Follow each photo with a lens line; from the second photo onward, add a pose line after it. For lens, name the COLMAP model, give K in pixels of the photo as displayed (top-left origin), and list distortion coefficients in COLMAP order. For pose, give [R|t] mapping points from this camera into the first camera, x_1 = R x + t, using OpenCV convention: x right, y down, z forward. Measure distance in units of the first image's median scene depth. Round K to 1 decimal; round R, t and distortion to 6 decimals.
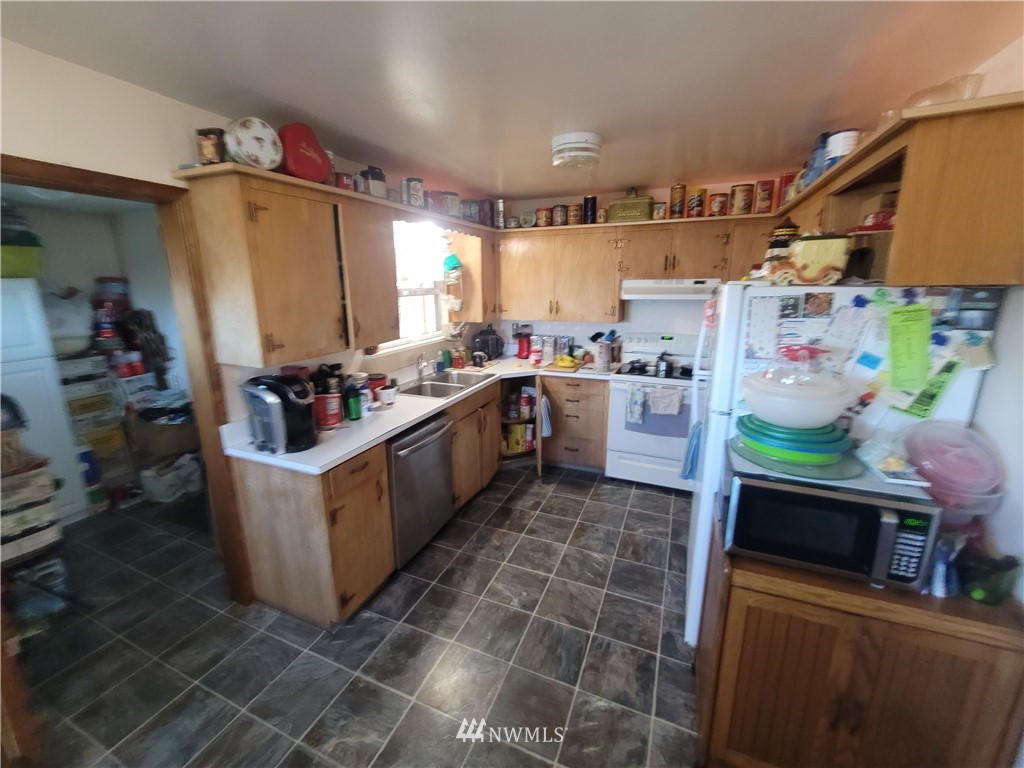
lens RADIAL K [[417.8, 0, 515.6], [0, 417.8, 380.4], [0, 0, 1]] dist [-0.002132, 0.000470]
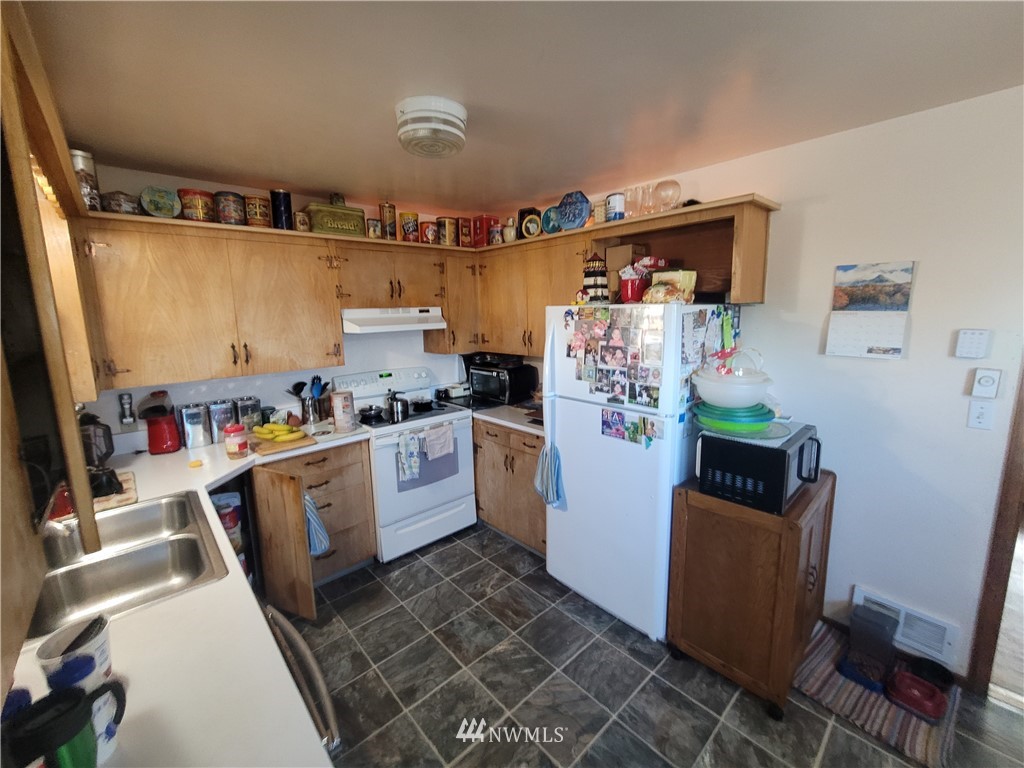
lens RADIAL K [[417.8, 0, 514.6], [0, 417.8, 379.1], [0, 0, 1]] dist [-0.002132, 0.000470]
pose [[0.414279, -0.150851, 0.897562, -0.336465], [0.229973, 0.971519, 0.057135, -0.089412], [-0.880617, 0.182745, 0.437171, 0.421951]]
